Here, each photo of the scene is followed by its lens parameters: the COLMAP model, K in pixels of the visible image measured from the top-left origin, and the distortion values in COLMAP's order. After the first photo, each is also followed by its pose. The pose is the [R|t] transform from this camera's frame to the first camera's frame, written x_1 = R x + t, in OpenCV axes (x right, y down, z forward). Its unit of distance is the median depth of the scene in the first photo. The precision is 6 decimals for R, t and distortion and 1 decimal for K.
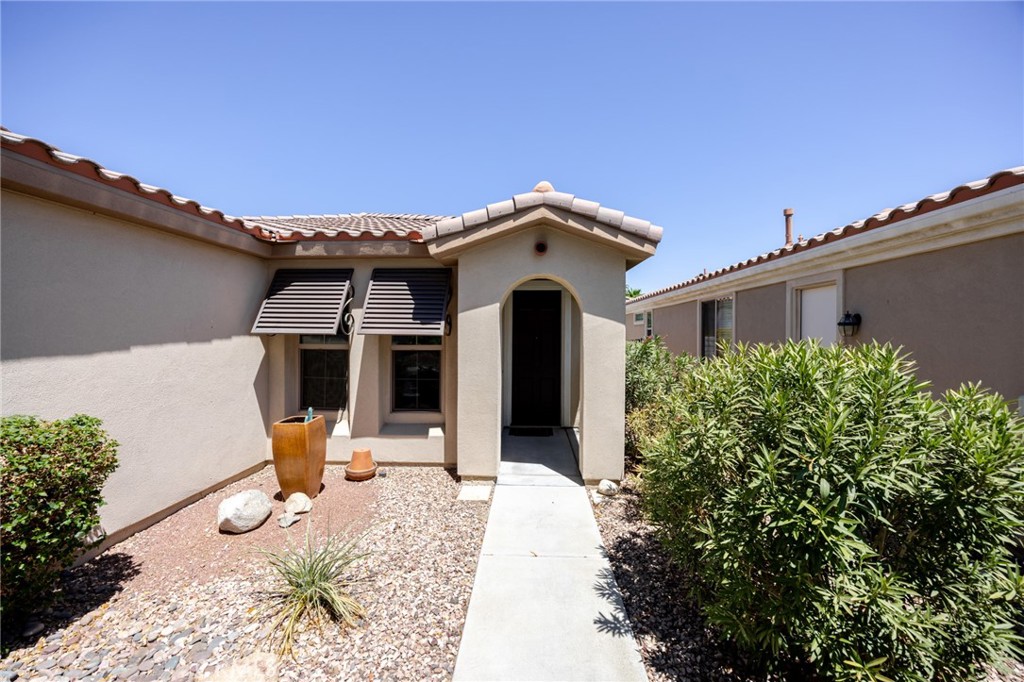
lens RADIAL K [[393.1, 0, 511.9], [0, 393.1, 336.3], [0, 0, 1]] dist [-0.001271, -0.000065]
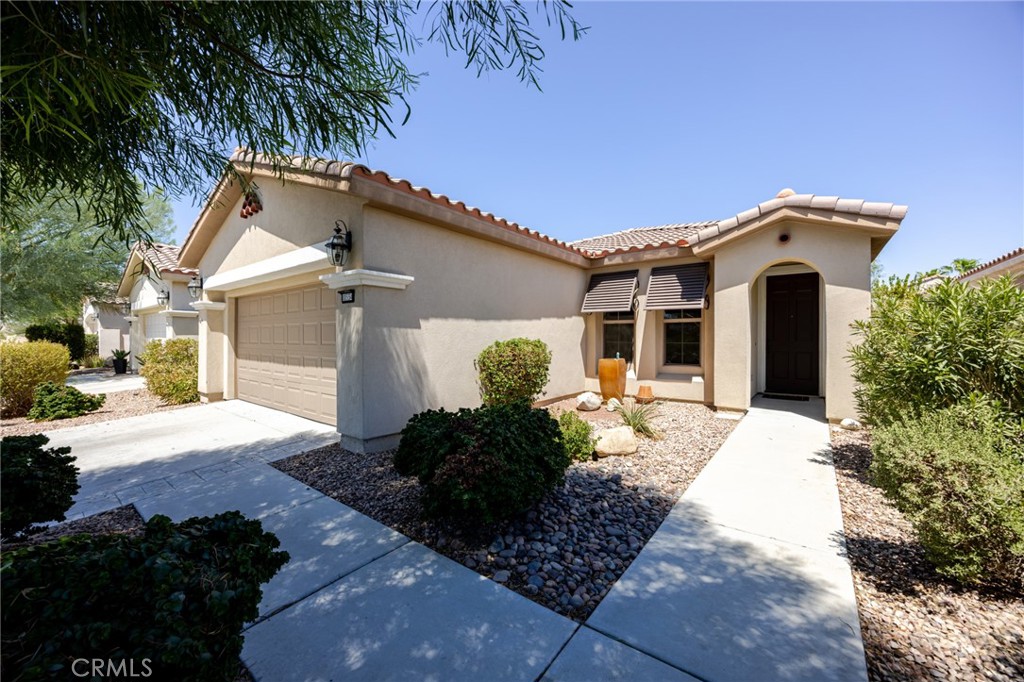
lens RADIAL K [[388.3, 0, 511.3], [0, 388.3, 336.8], [0, 0, 1]] dist [-0.001732, 0.000104]
pose [[0.814036, -0.003580, -0.580803, 0.077161], [-0.004391, 0.999914, -0.012318, 0.118961], [0.580798, 0.012578, 0.813951, -0.556694]]
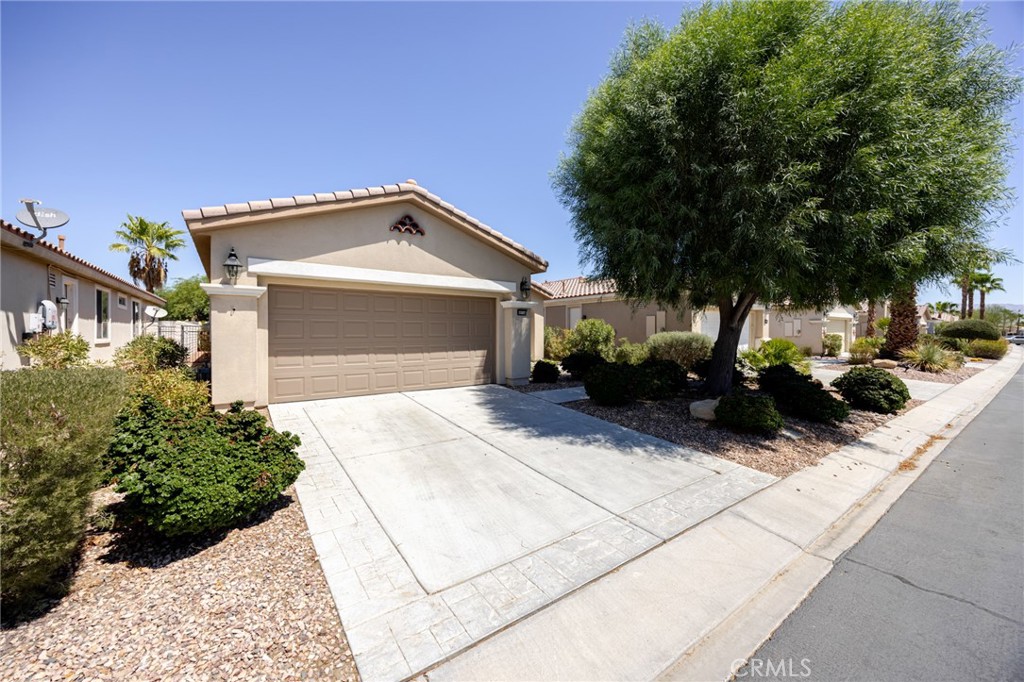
lens RADIAL K [[389.8, 0, 517.8], [0, 389.8, 335.7], [0, 0, 1]] dist [-0.003114, 0.000079]
pose [[0.772613, -0.008019, 0.634827, -2.077136], [0.008812, 0.999959, 0.001906, 0.126496], [-0.634816, 0.004122, 0.772652, -1.553735]]
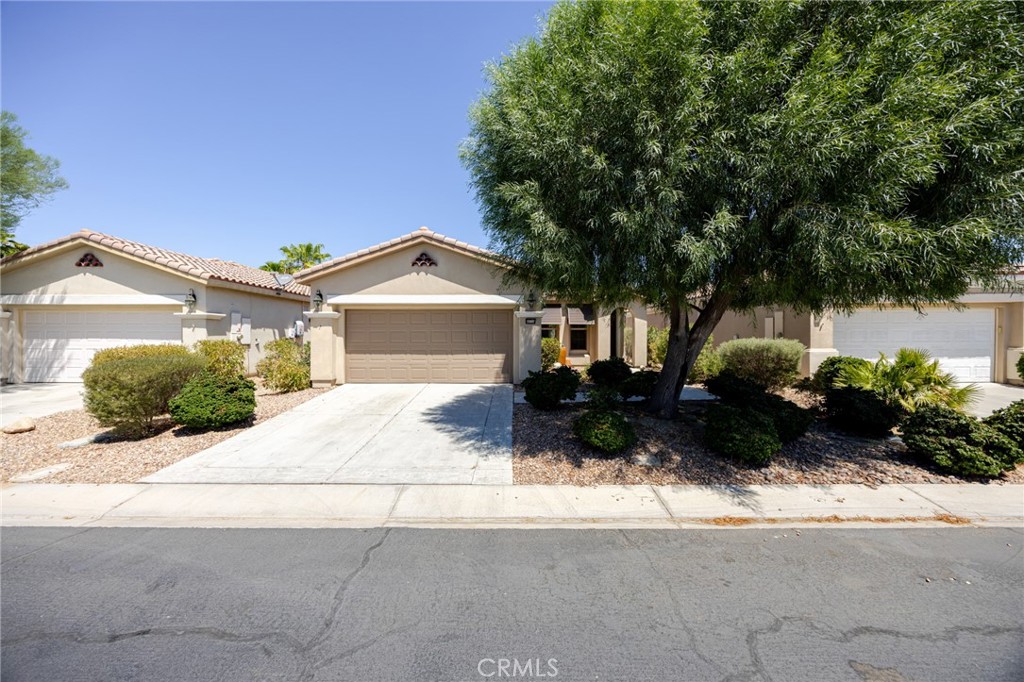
lens RADIAL K [[389.8, 0, 517.8], [0, 389.8, 335.7], [0, 0, 1]] dist [-0.003114, 0.000079]
pose [[0.998219, -0.003026, 0.059582, -0.999223], [0.003386, 0.999977, -0.005940, 0.107721], [-0.059563, 0.006131, 0.998206, -2.243574]]
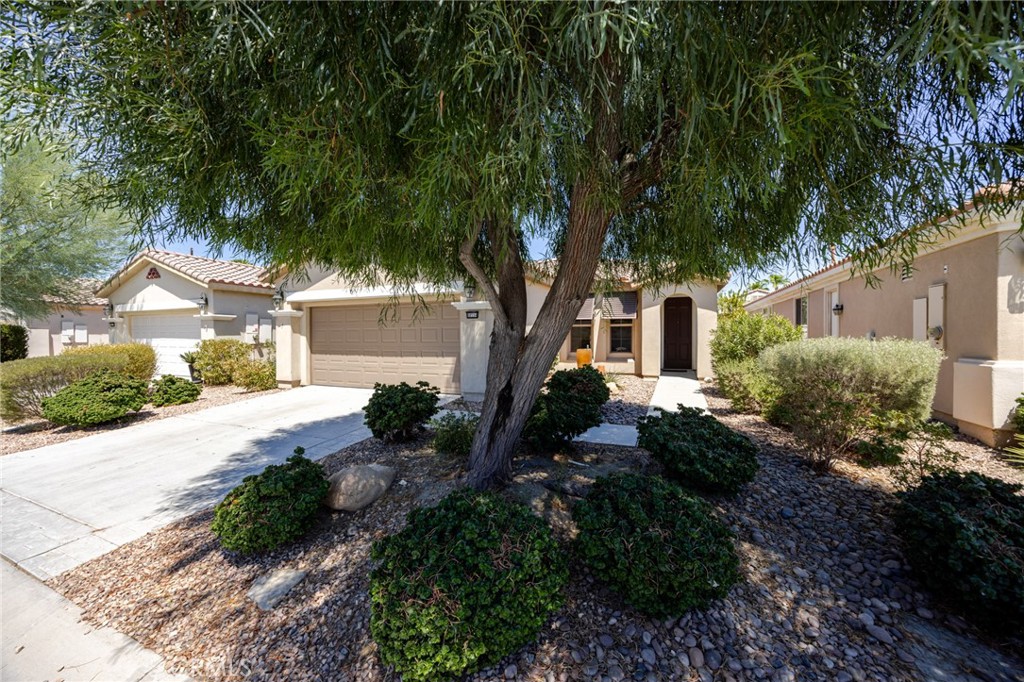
lens RADIAL K [[388.3, 0, 511.3], [0, 388.3, 336.8], [0, 0, 1]] dist [-0.001732, 0.000104]
pose [[0.935528, -0.004820, -0.353221, -0.044289], [0.004034, 0.999987, -0.002960, 0.111815], [0.353231, 0.001344, 0.935535, -1.529321]]
